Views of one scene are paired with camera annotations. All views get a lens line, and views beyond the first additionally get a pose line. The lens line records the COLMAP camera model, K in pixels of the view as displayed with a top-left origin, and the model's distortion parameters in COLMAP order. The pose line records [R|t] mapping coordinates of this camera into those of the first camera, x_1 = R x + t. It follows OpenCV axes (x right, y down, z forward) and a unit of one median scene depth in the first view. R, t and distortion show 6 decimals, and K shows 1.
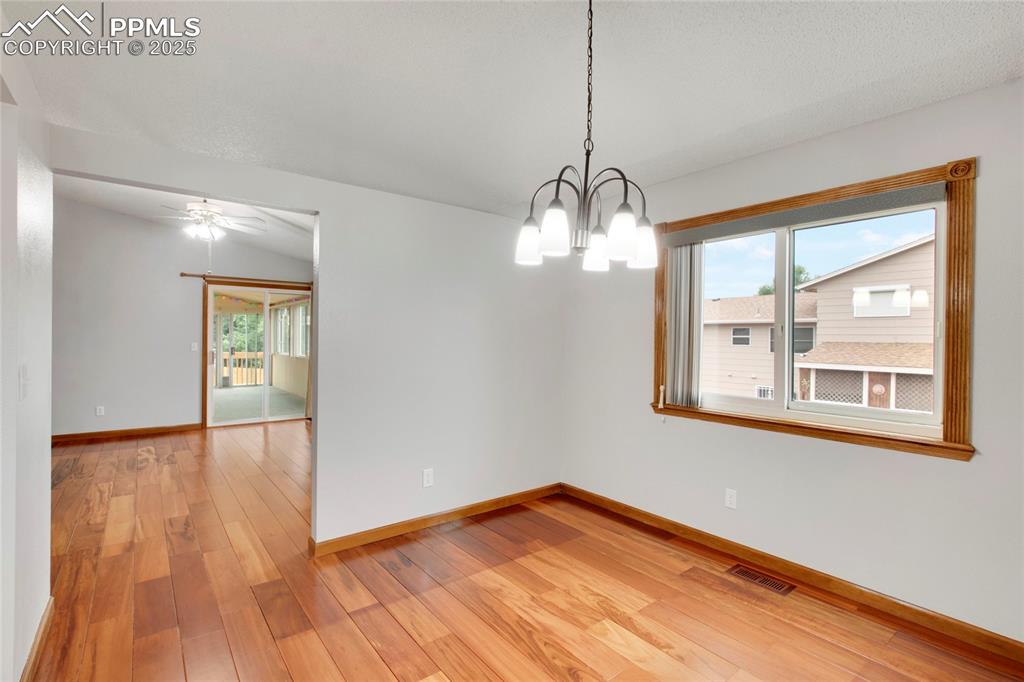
lens RADIAL K [[476.3, 0, 510.6], [0, 476.3, 339.3], [0, 0, 1]] dist [-0.000231, -0.000253]
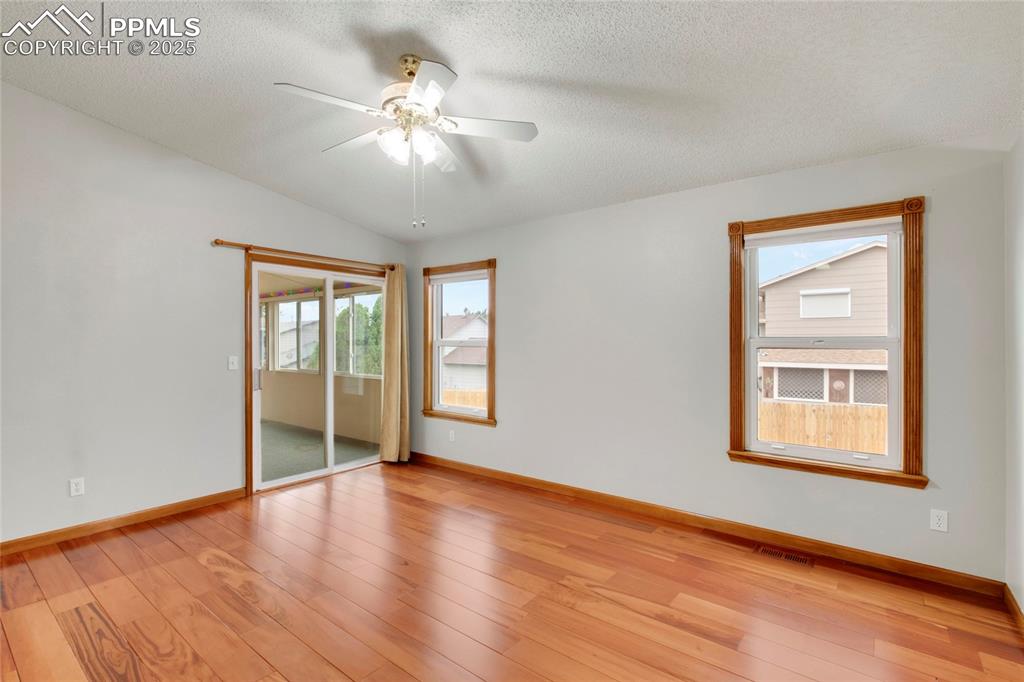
lens RADIAL K [[476.3, 0, 511.3], [0, 476.3, 339.7], [0, 0, 1]] dist [-0.000231, -0.000253]
pose [[0.971934, -0.012342, 0.234928, -0.192918], [0.013779, 0.999895, -0.004475, -0.002543], [-0.234848, 0.007587, 0.972002, 0.136174]]
